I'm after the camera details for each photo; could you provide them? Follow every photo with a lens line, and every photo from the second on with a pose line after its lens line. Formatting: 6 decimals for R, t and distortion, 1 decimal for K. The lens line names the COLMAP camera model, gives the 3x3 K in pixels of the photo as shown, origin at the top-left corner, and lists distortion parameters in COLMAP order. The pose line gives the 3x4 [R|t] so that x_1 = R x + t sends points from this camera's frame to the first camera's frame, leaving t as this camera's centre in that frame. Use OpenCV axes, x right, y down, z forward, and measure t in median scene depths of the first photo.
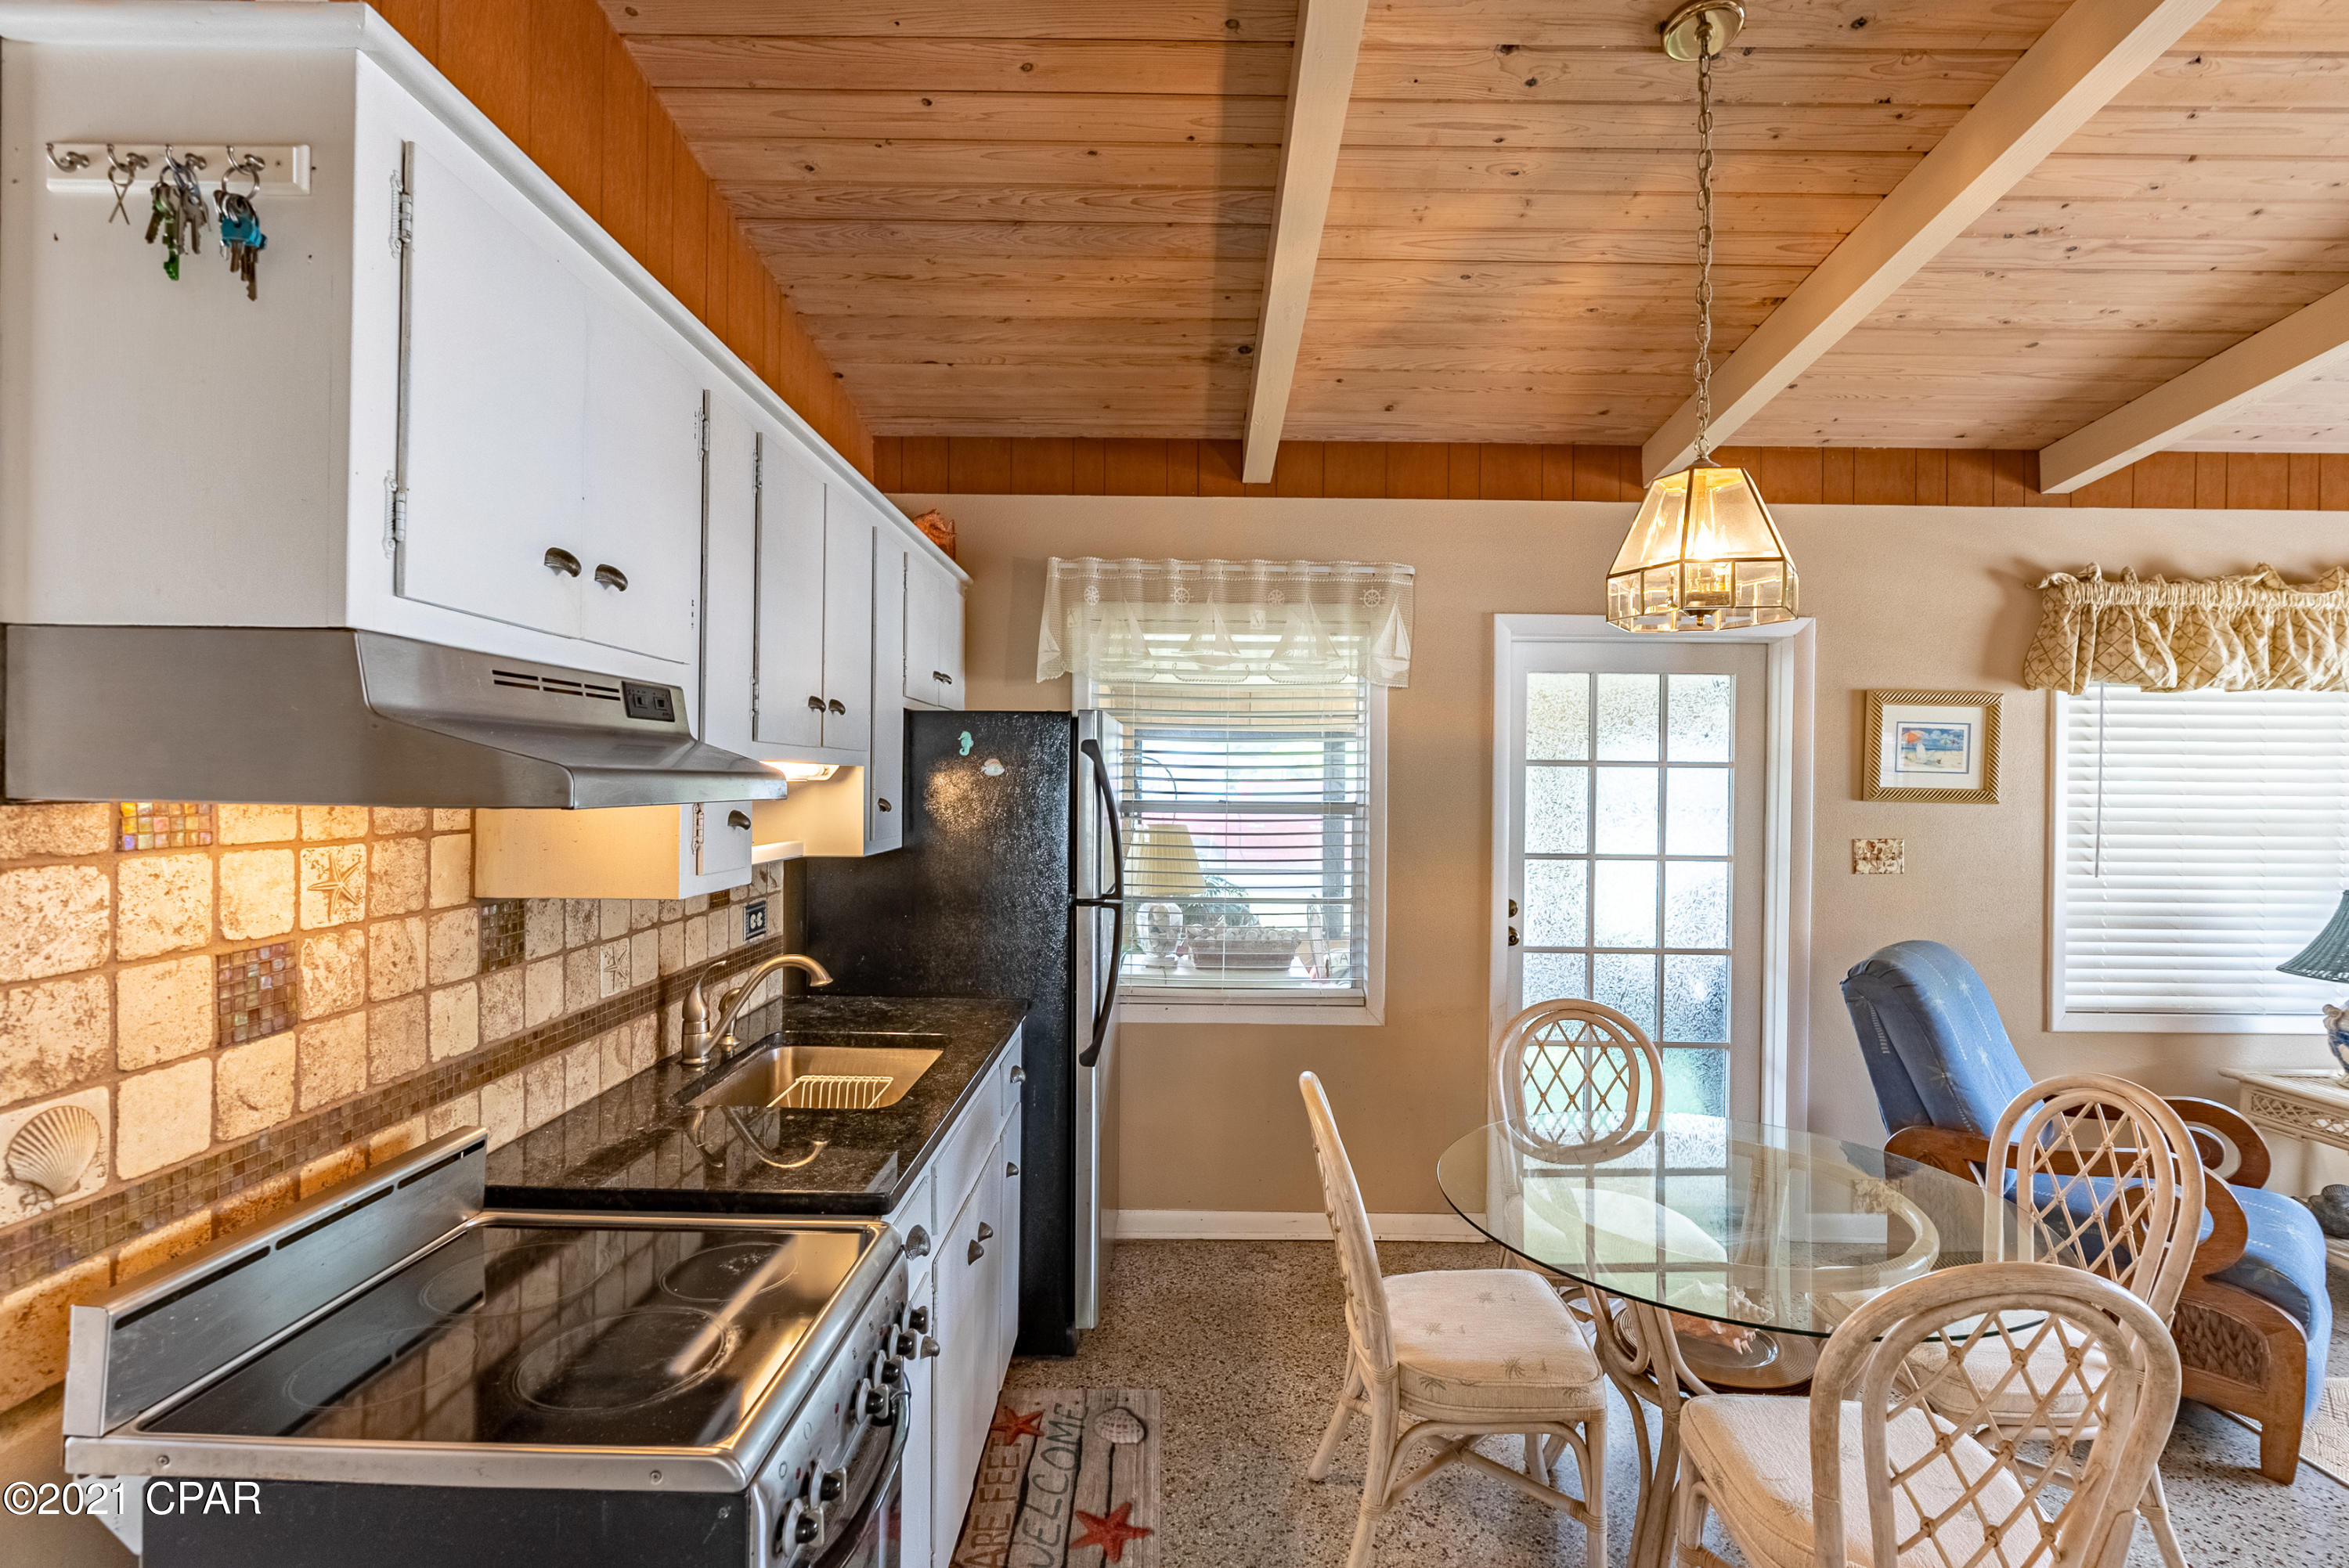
lens RADIAL K [[1067.4, 0, 1176.5], [0, 1067.4, 779.3], [0, 0, 1]] dist [-0.009638, 0.003249]
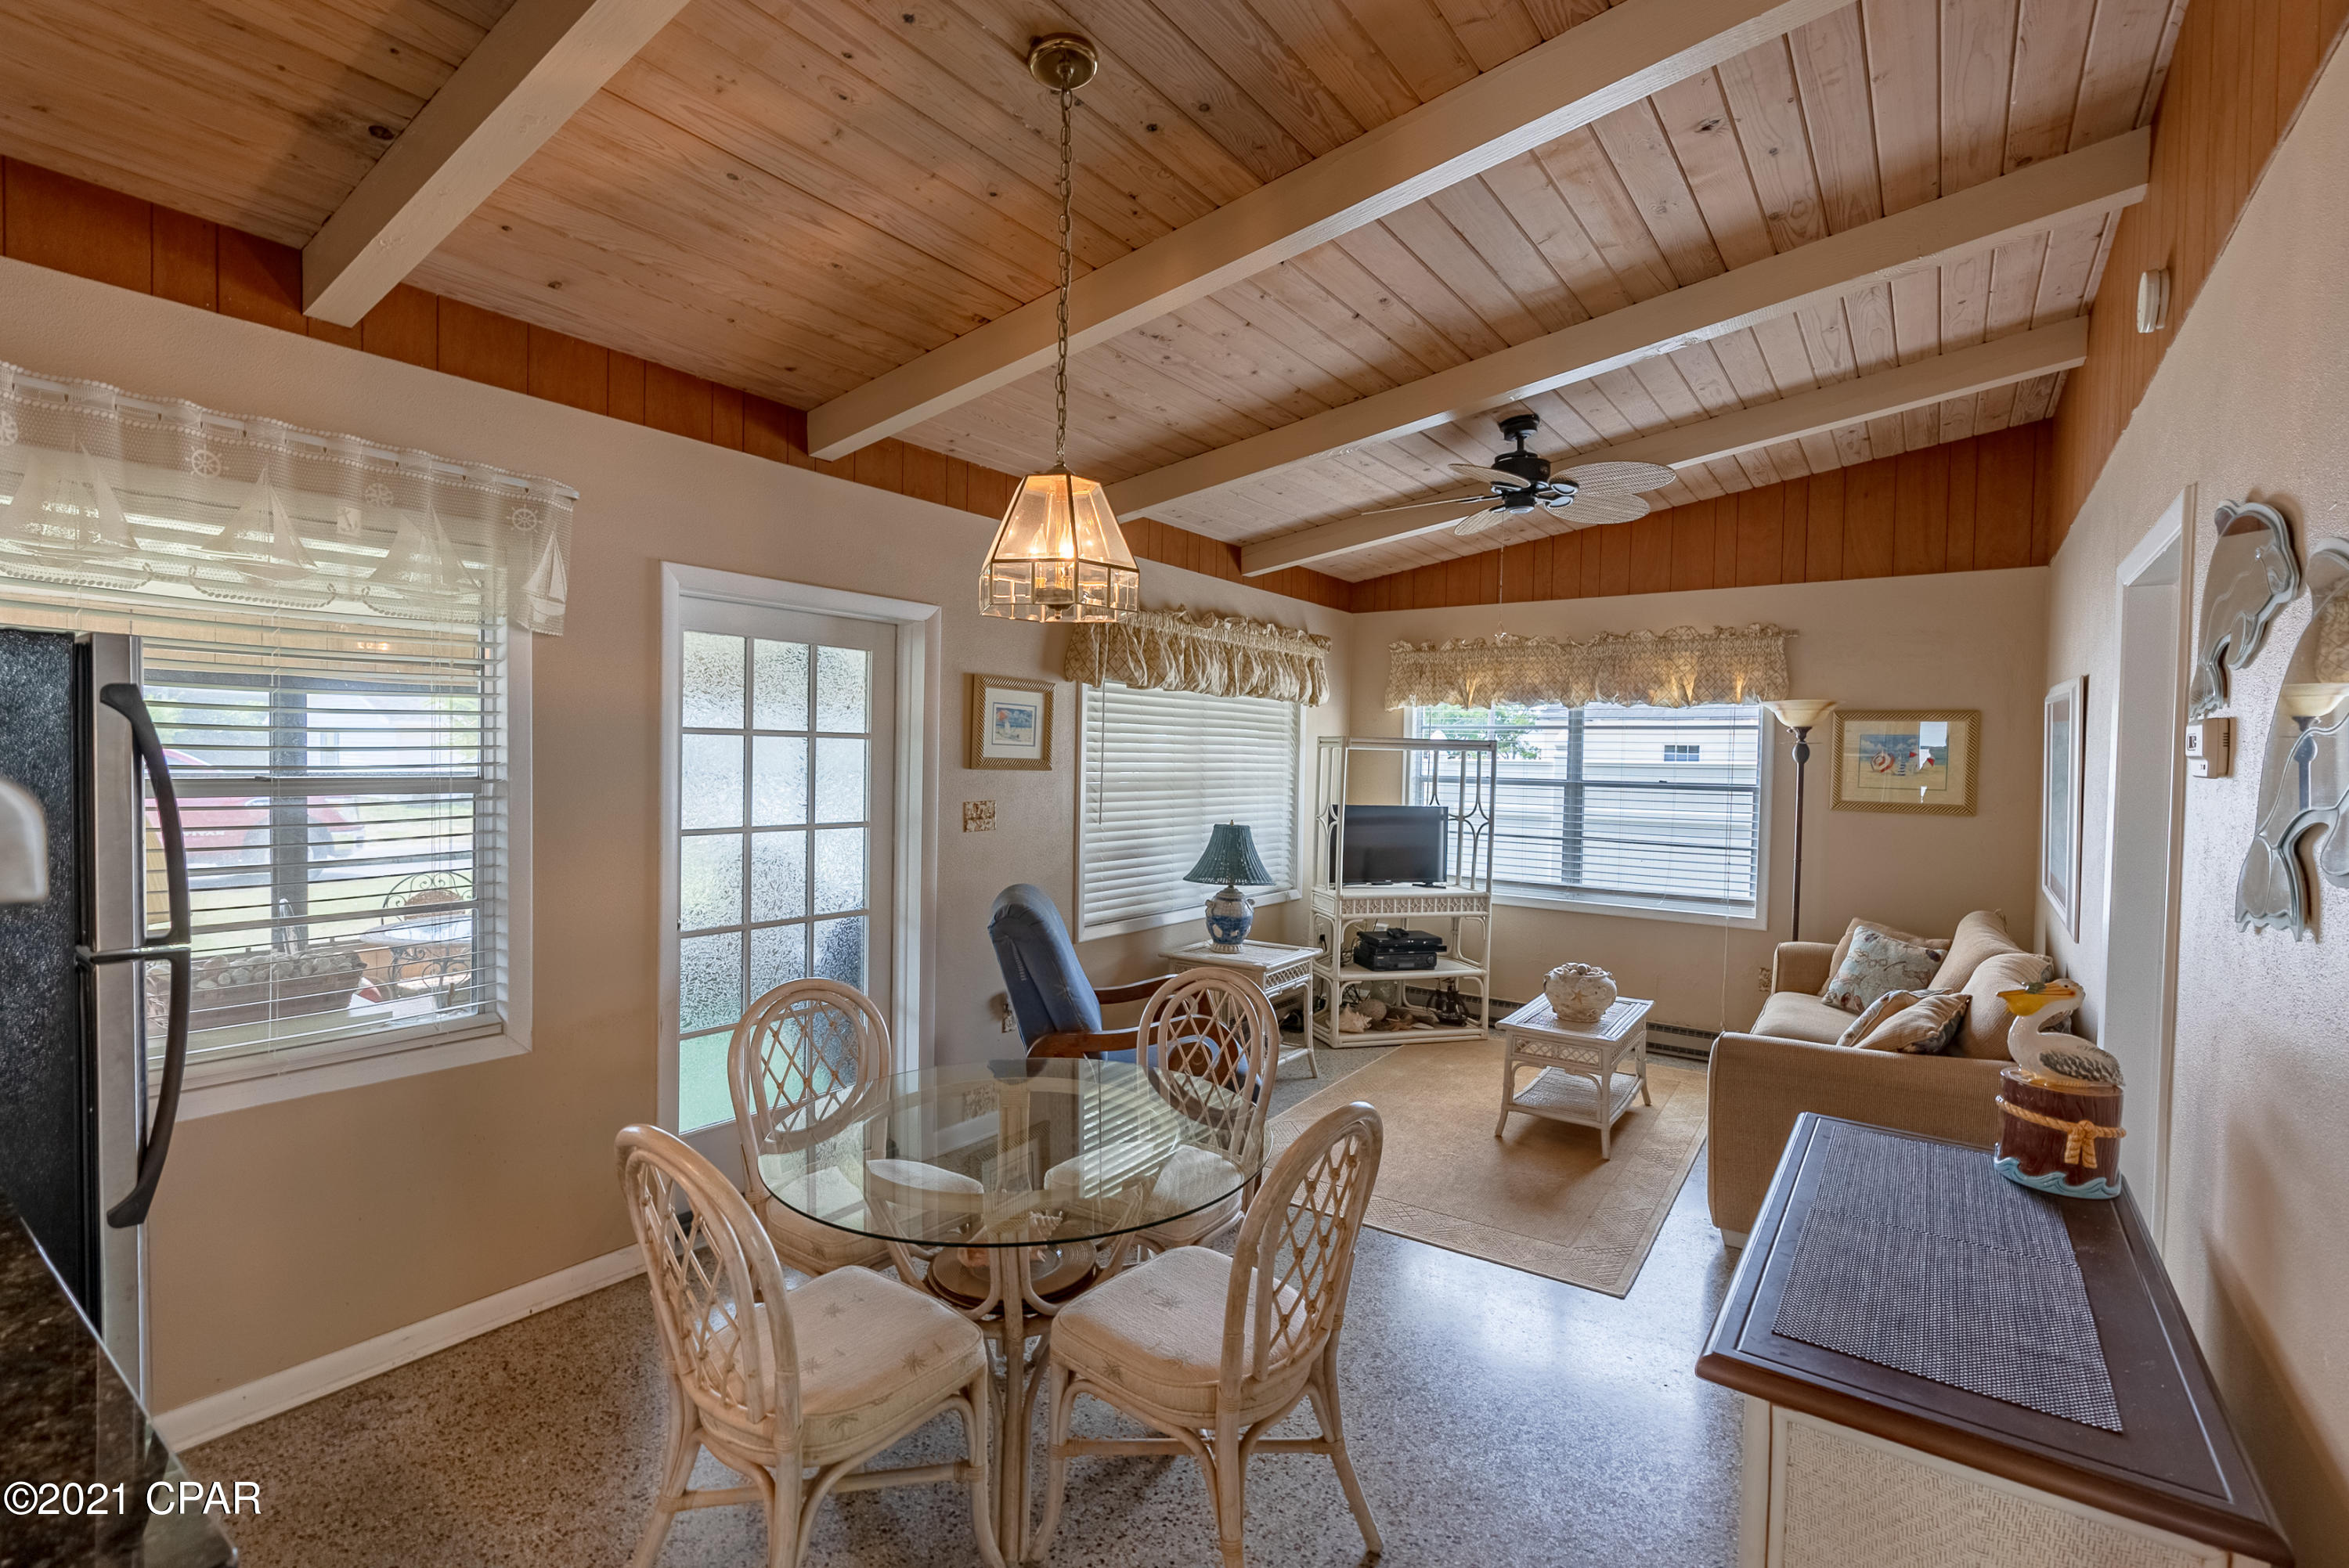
lens RADIAL K [[1067.4, 0, 1187.3], [0, 1067.4, 781.1], [0, 0, 1]] dist [-0.009638, 0.003249]
pose [[0.576124, -0.019856, 0.817121, -0.180041], [-0.012324, 0.999380, 0.032973, -0.008368], [-0.817270, -0.029067, 0.575522, 0.139187]]
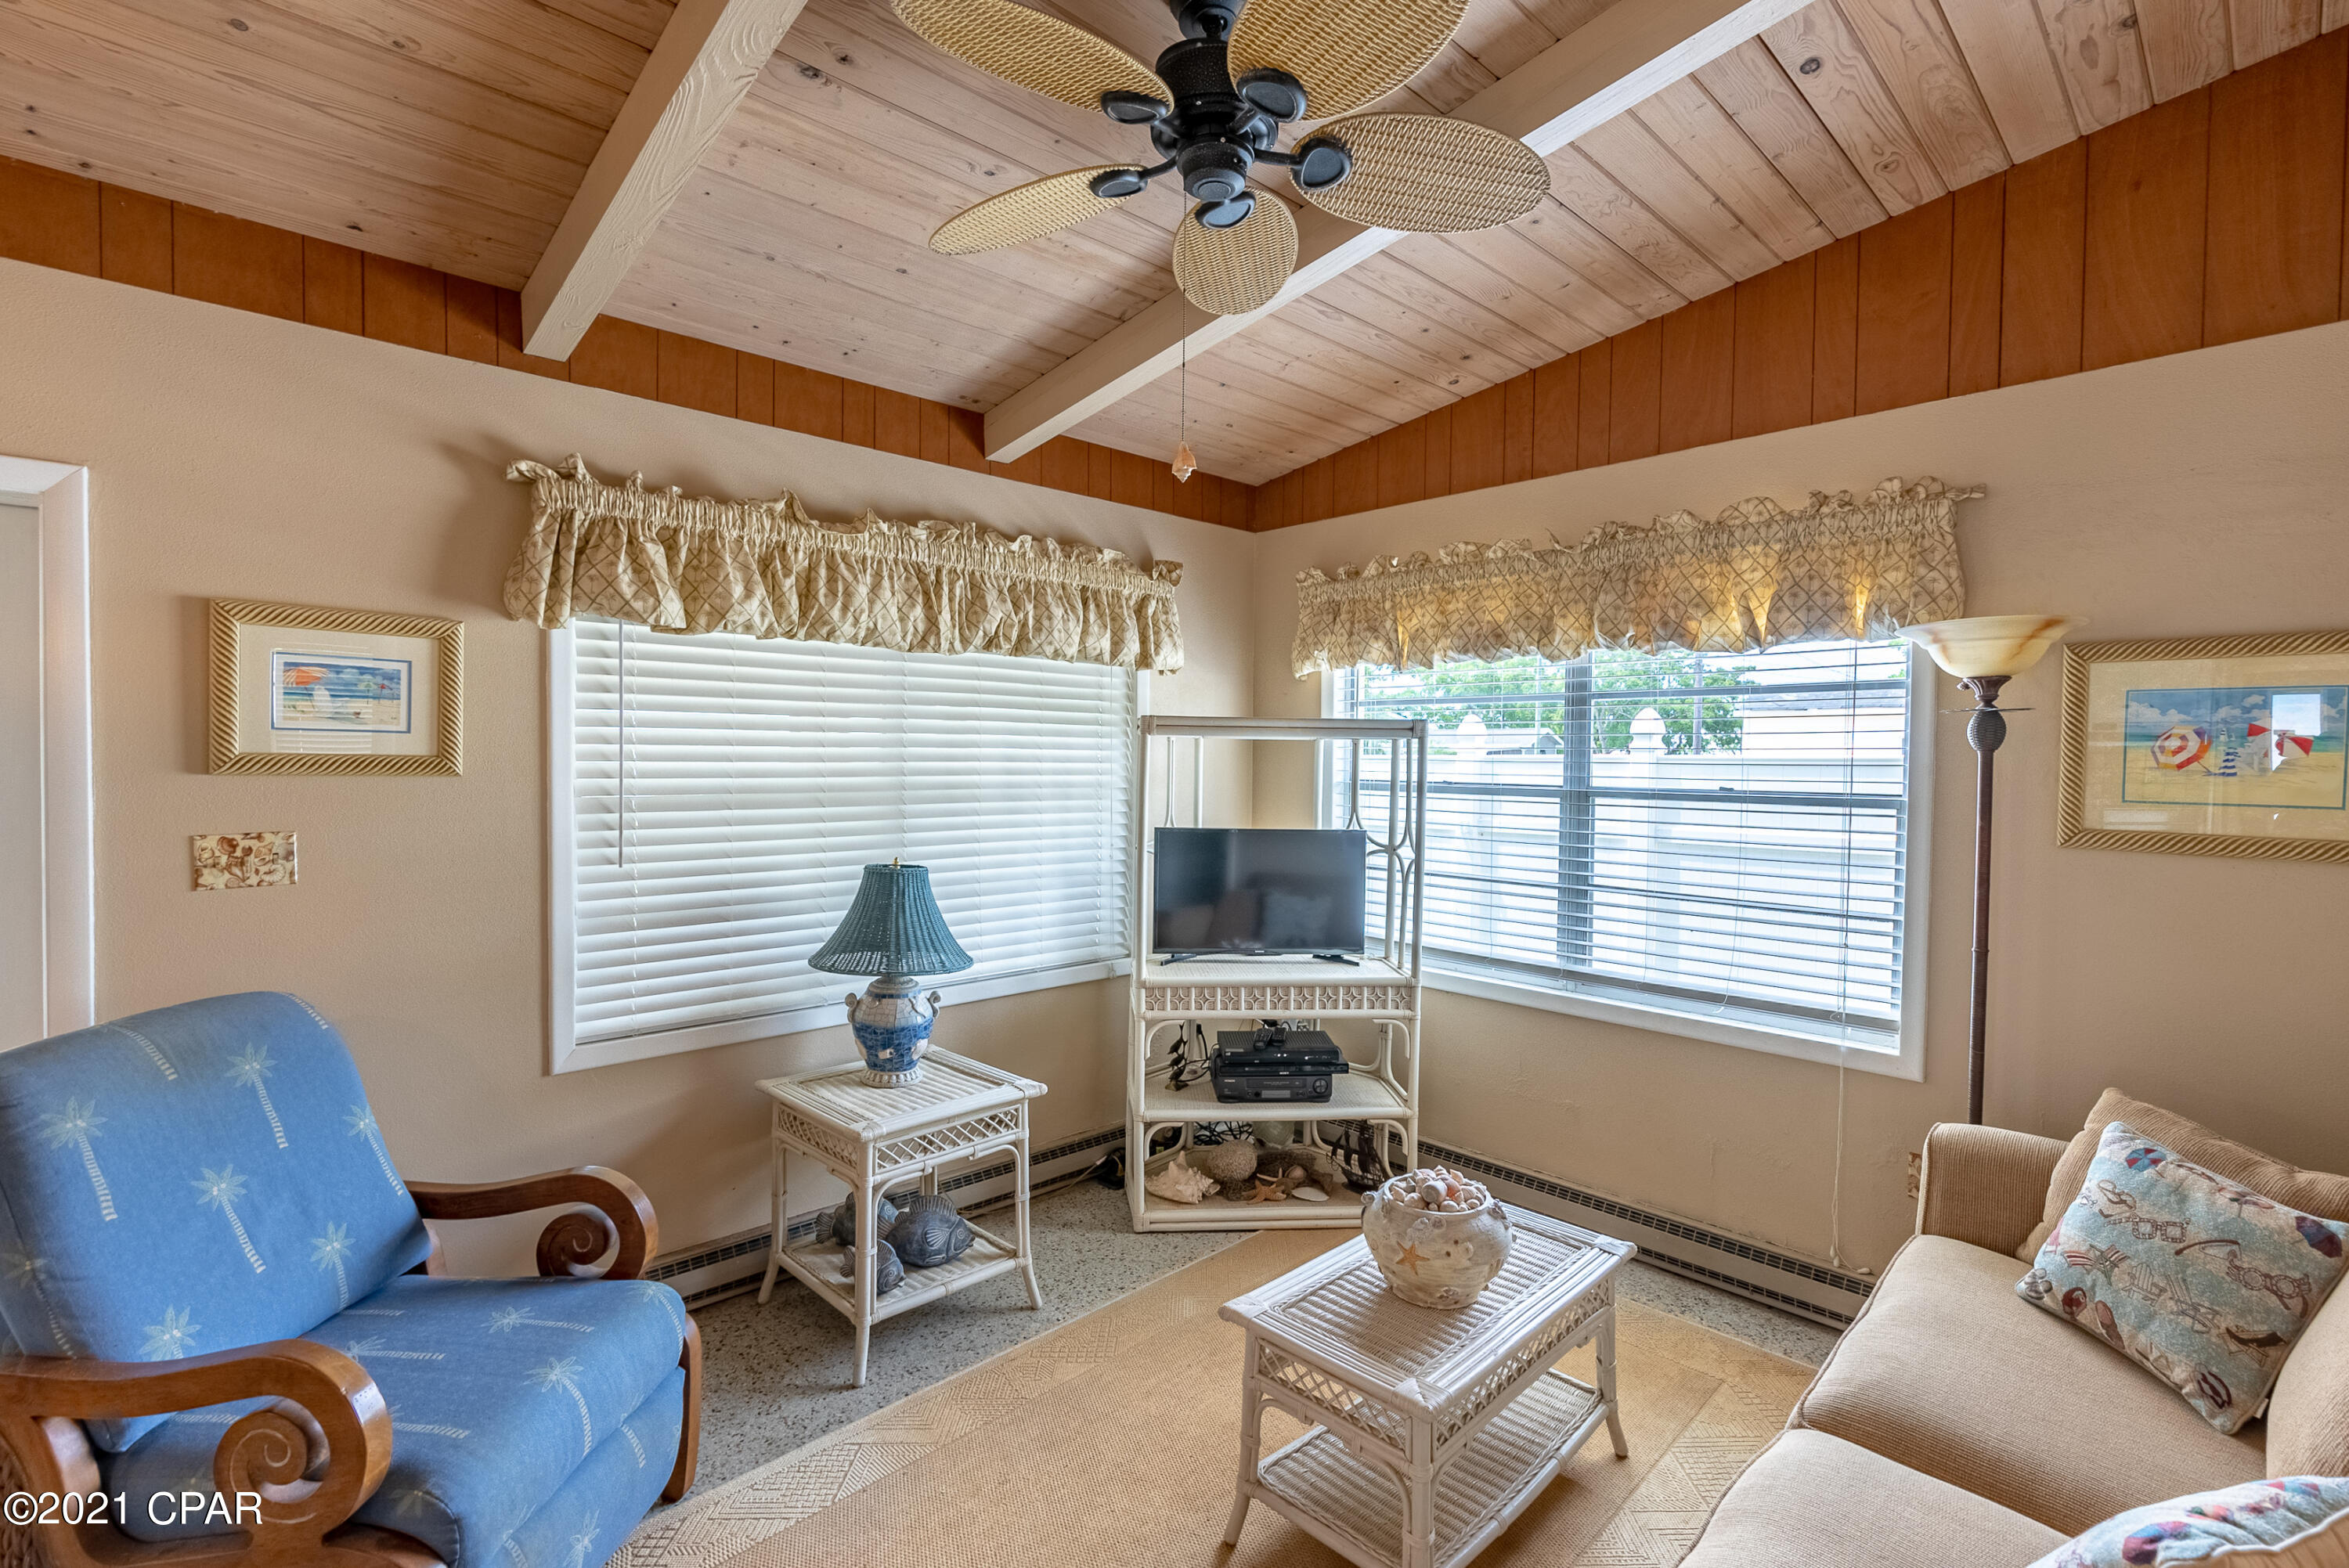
lens RADIAL K [[1067.4, 0, 1185.1], [0, 1067.4, 780.7], [0, 0, 1]] dist [-0.009638, 0.003249]
pose [[0.723091, -0.020207, 0.690458, 0.654562], [-0.001580, 0.999521, 0.030906, 0.003624], [-0.690751, -0.023439, 0.722712, 0.149302]]
